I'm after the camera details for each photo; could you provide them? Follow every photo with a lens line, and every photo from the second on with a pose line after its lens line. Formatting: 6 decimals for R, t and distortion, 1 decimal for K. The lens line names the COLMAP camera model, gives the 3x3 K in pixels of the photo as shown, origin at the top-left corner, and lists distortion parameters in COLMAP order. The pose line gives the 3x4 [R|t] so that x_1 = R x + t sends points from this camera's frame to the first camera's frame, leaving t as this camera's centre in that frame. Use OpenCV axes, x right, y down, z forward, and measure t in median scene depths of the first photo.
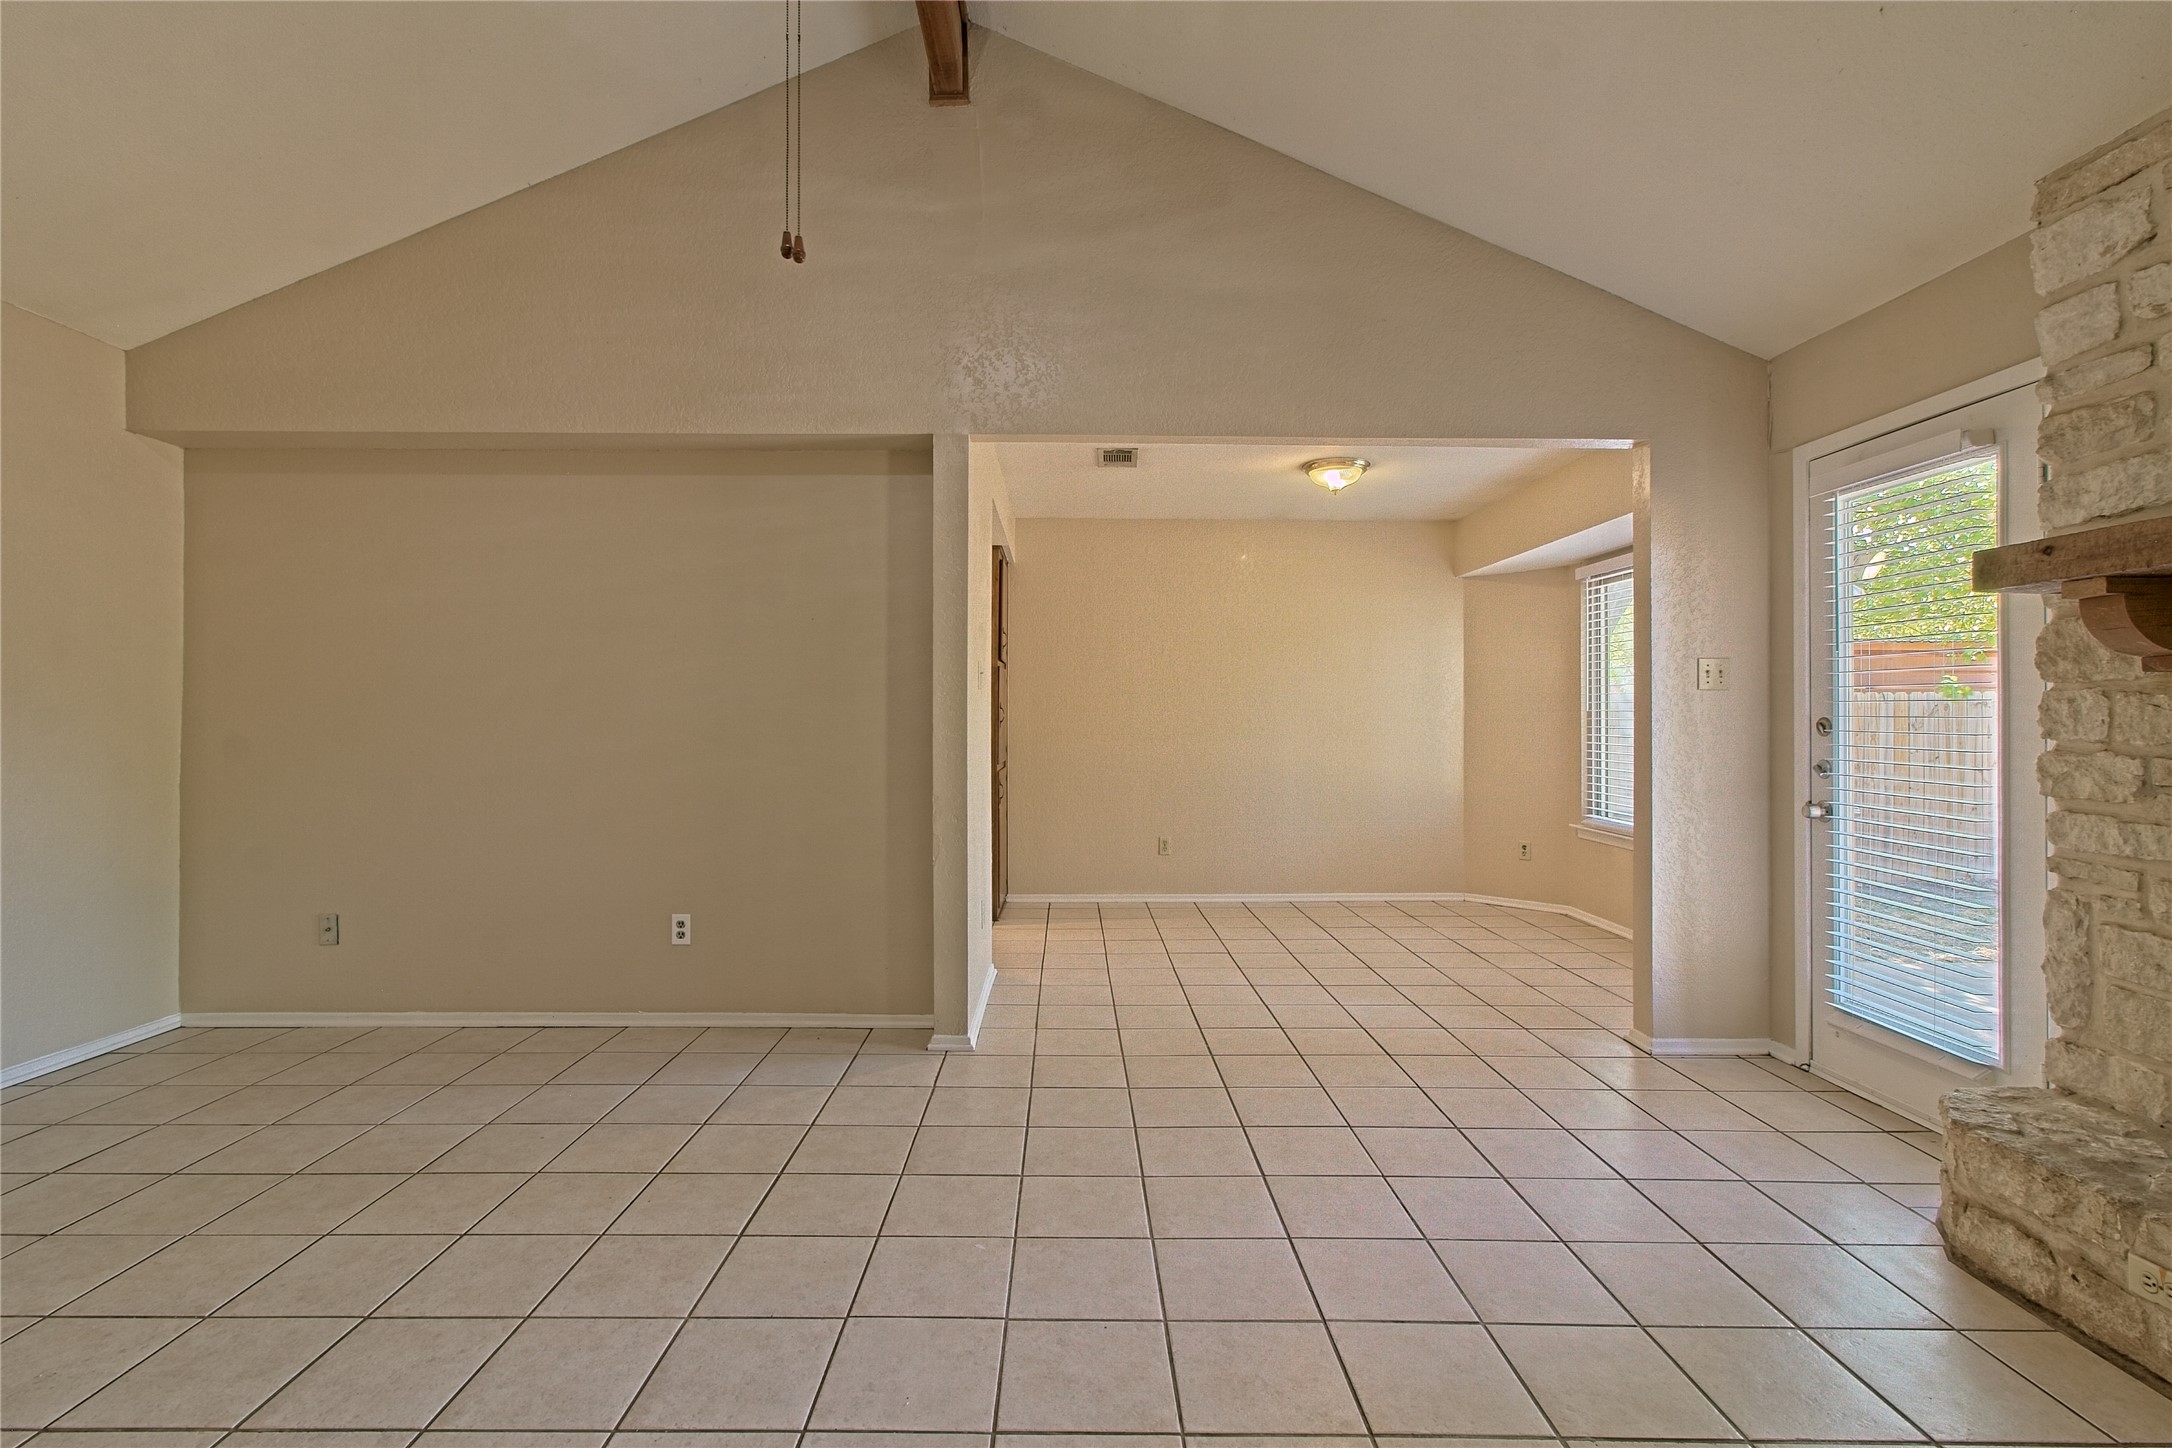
lens RADIAL K [[1000.7, 0, 1083.4], [0, 1000.7, 712.4], [0, 0, 1]] dist [-0.004591, -0.000121]
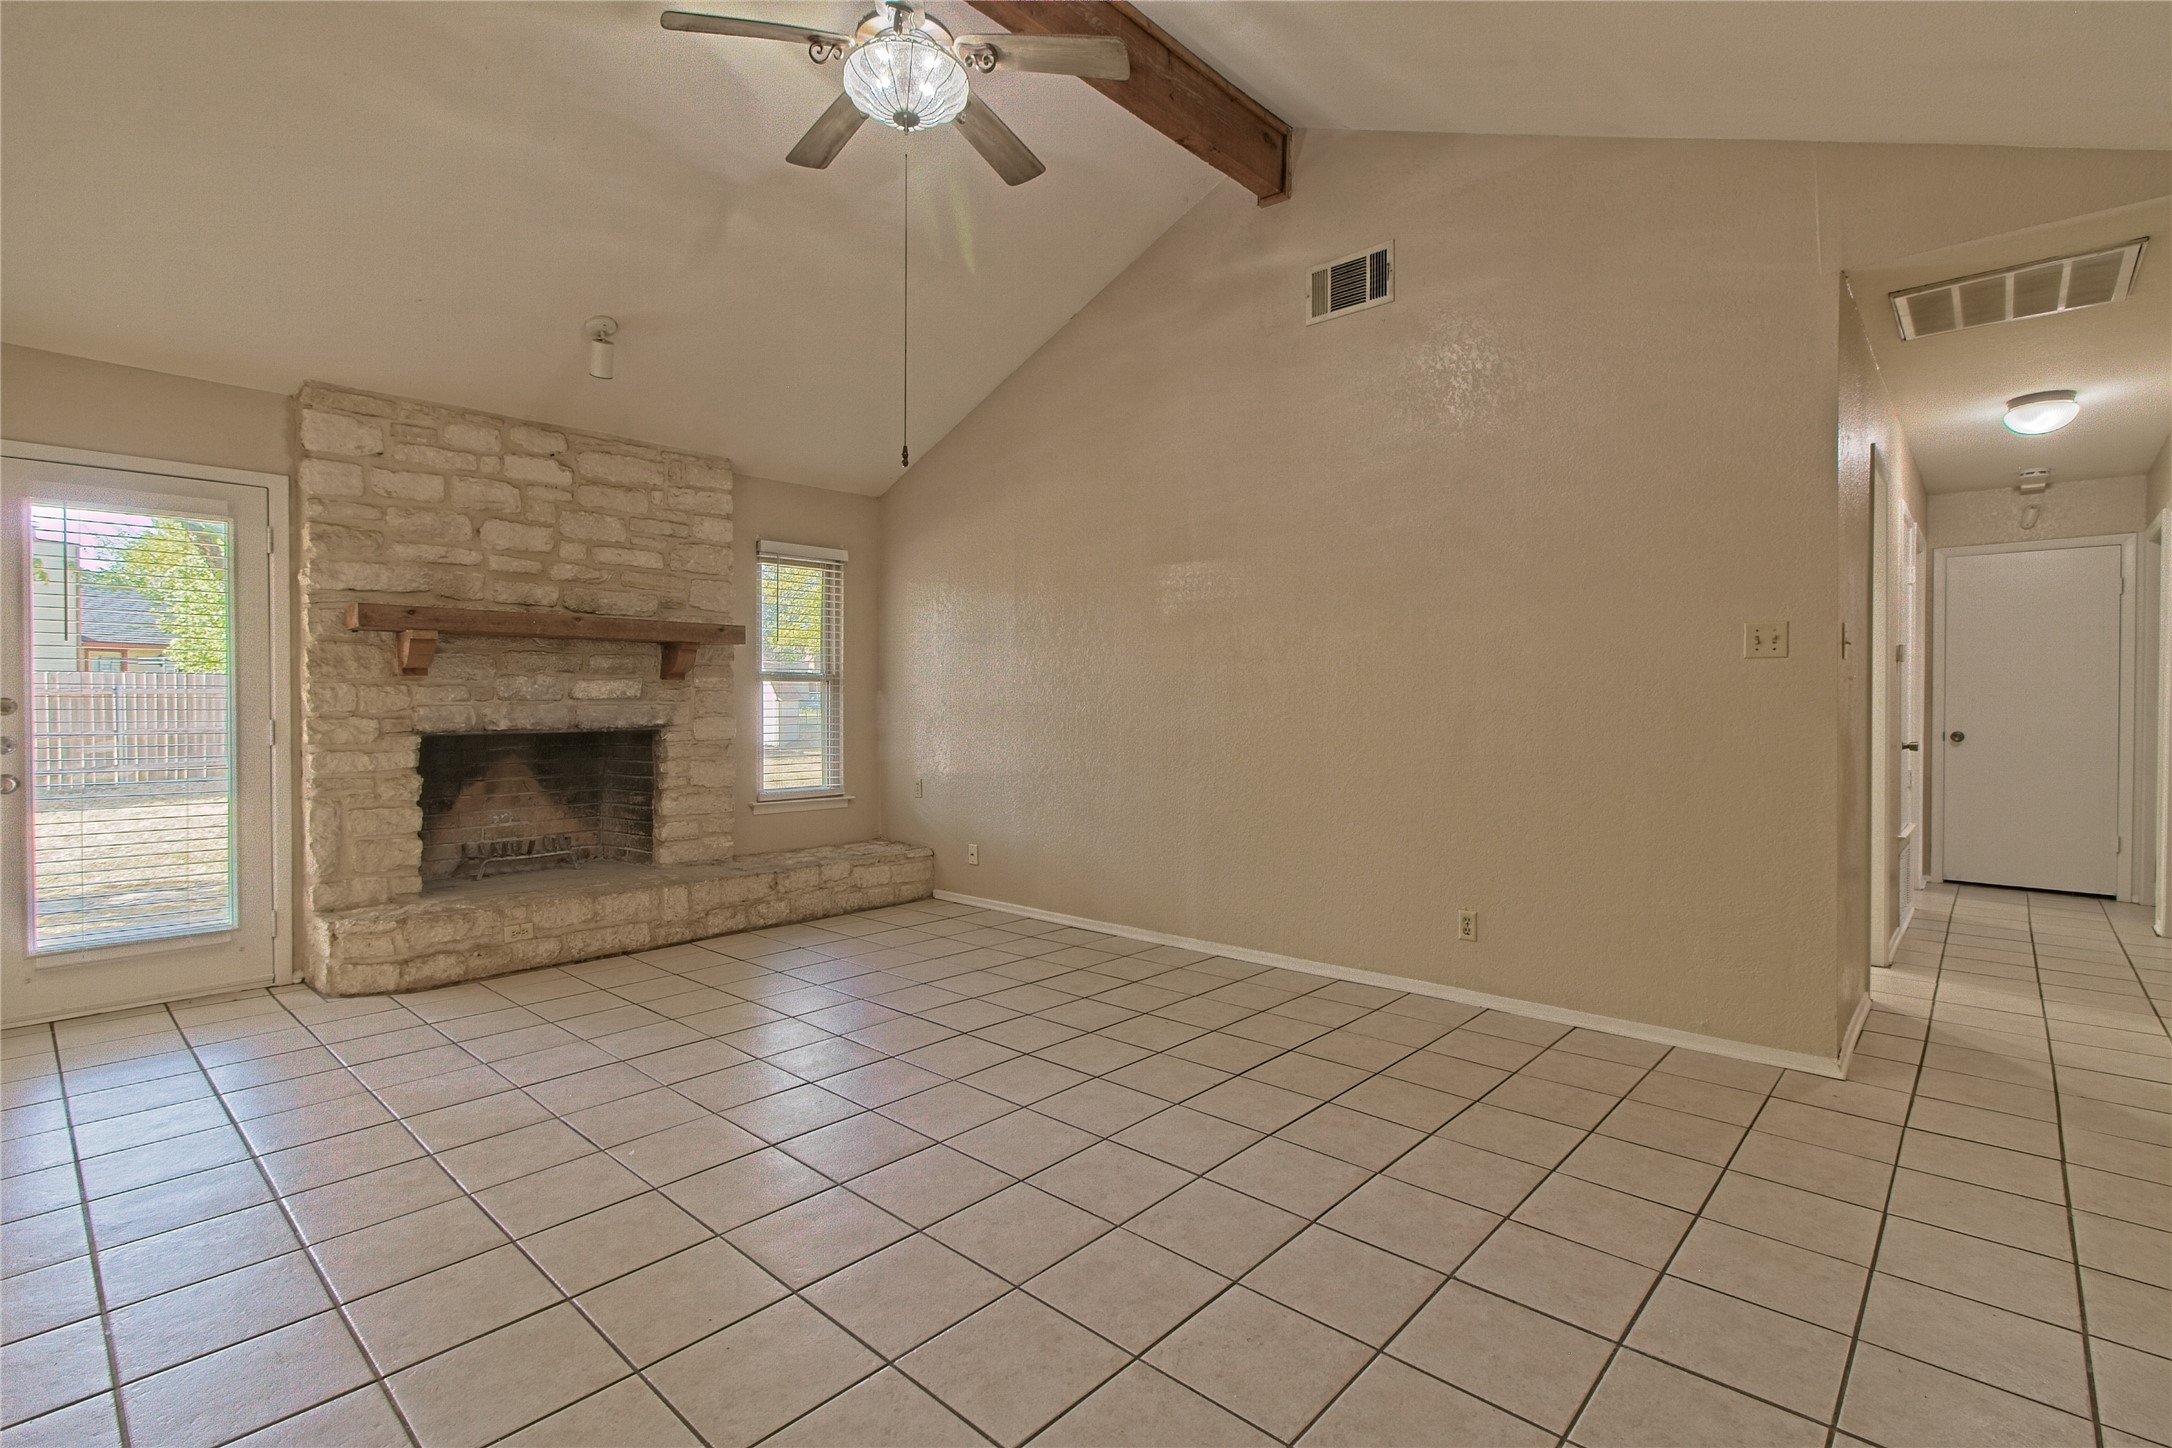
lens RADIAL K [[1000.7, 0, 1083.4], [0, 1000.7, 712.4], [0, 0, 1]] dist [-0.004591, -0.000121]
pose [[-0.732728, -0.013639, 0.680384, -0.849237], [-0.006006, 0.999890, 0.013576, -0.001410], [-0.680495, 0.005861, -0.732730, 0.989431]]
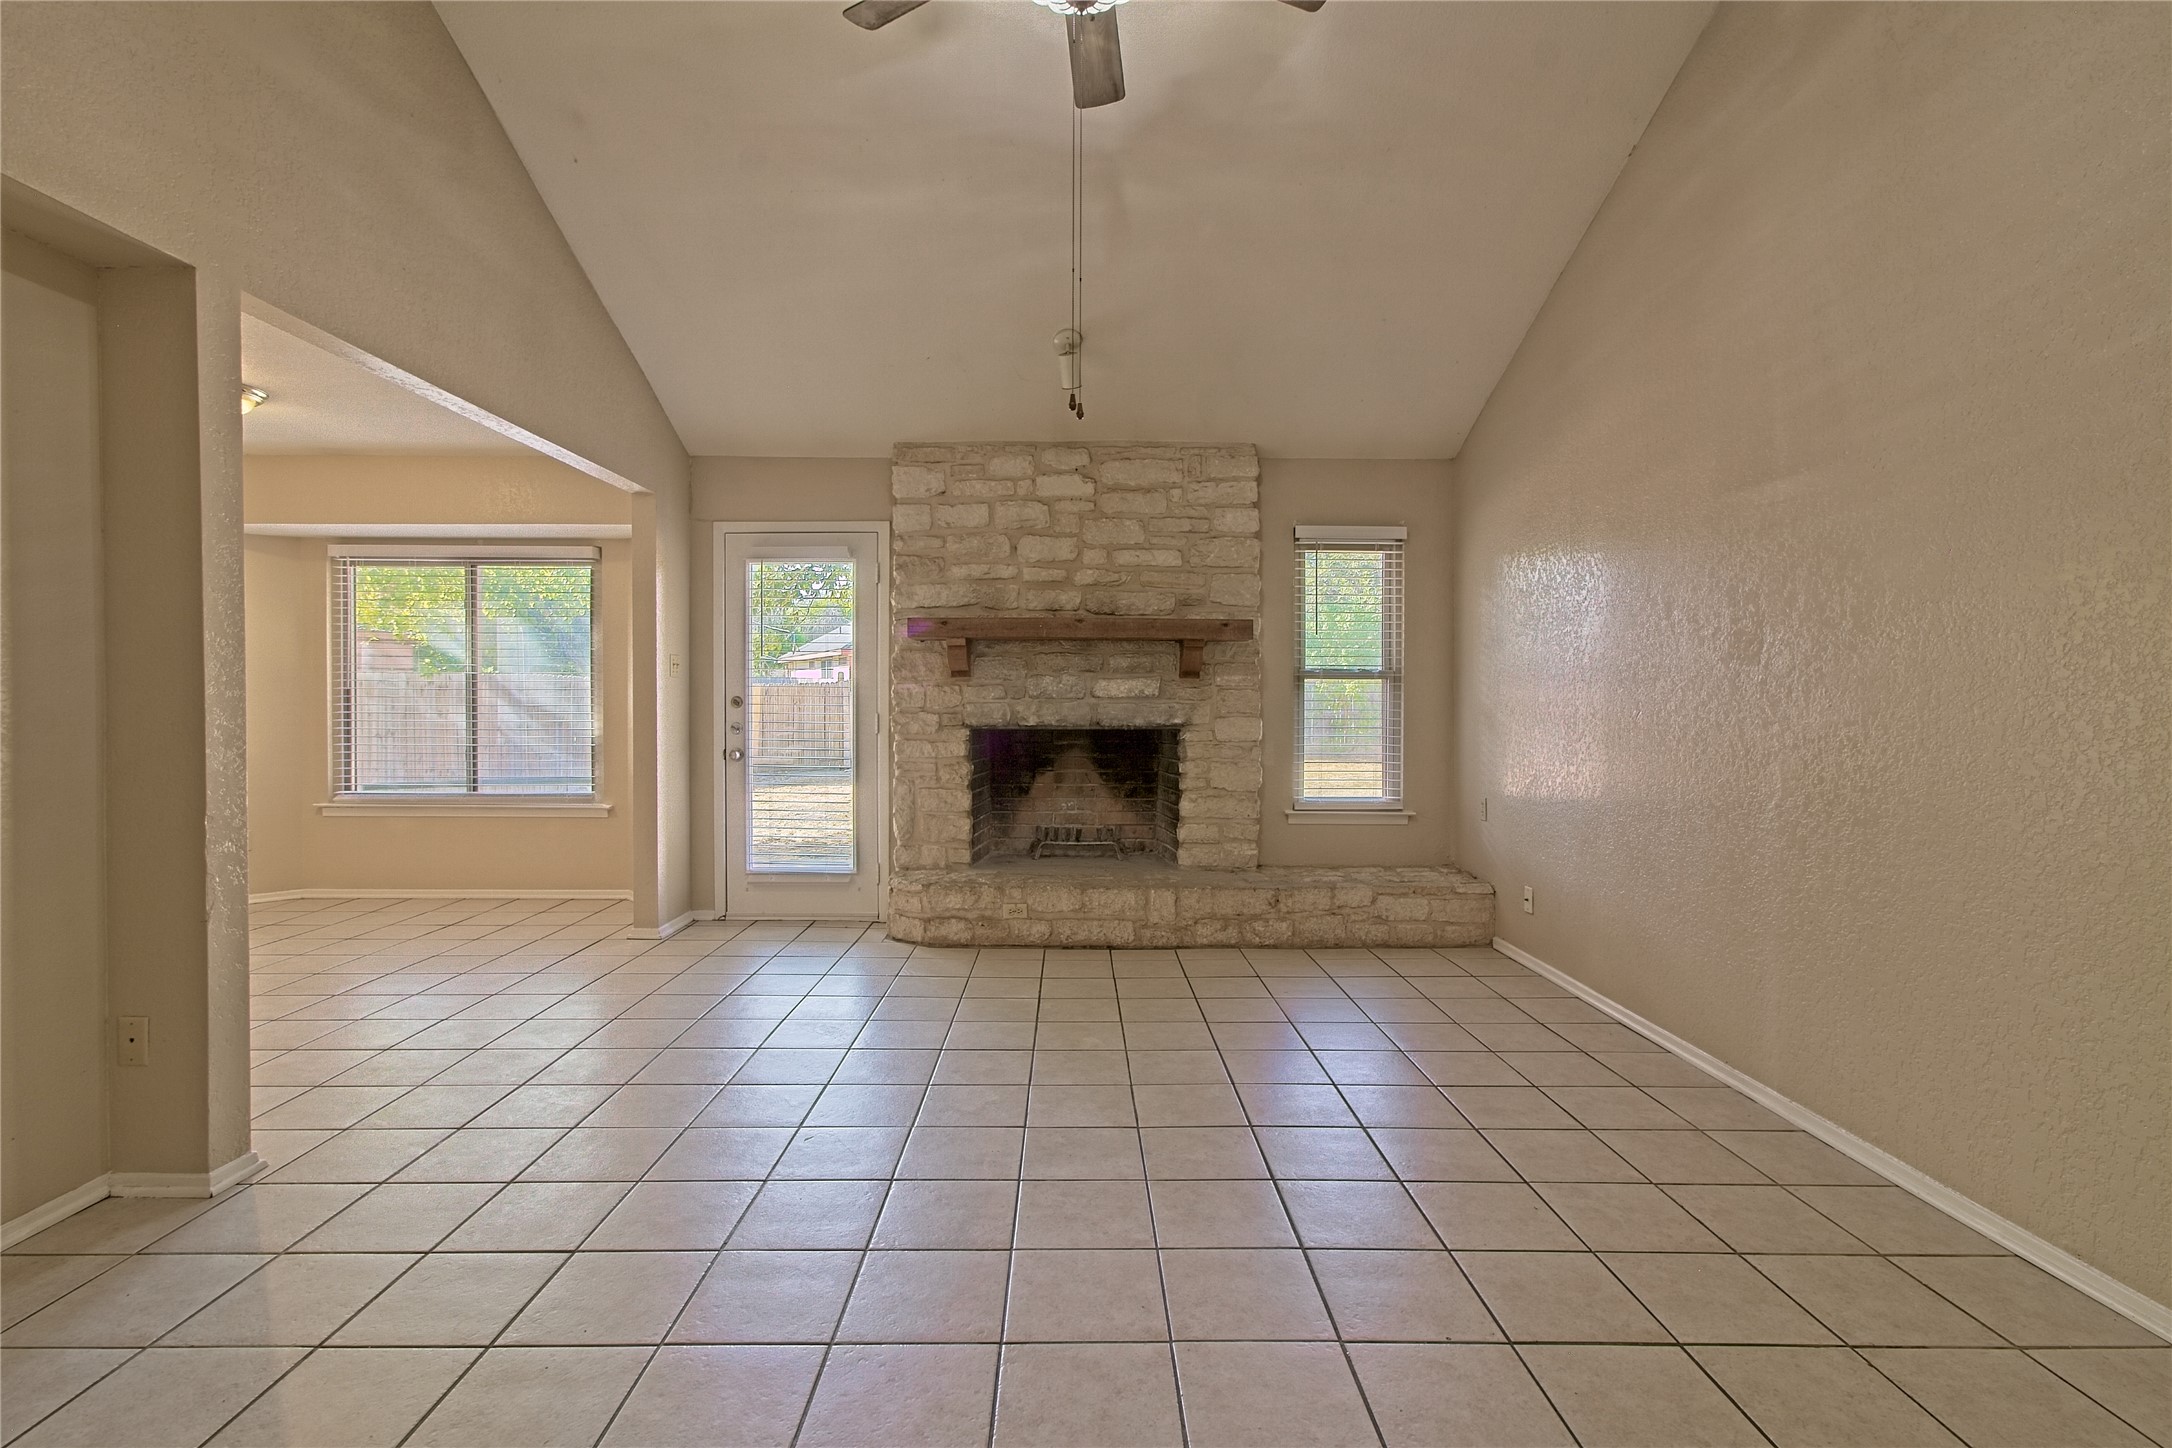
lens RADIAL K [[993.5, 0, 1079.2], [0, 993.5, 709.0], [0, 0, 1]] dist [-0.114353, 0.081937]
pose [[0.001460, -0.012400, 0.999922, -0.830958], [-0.006830, 0.999900, 0.012409, 0.002235], [-0.999976, -0.006847, 0.001375, 0.443214]]
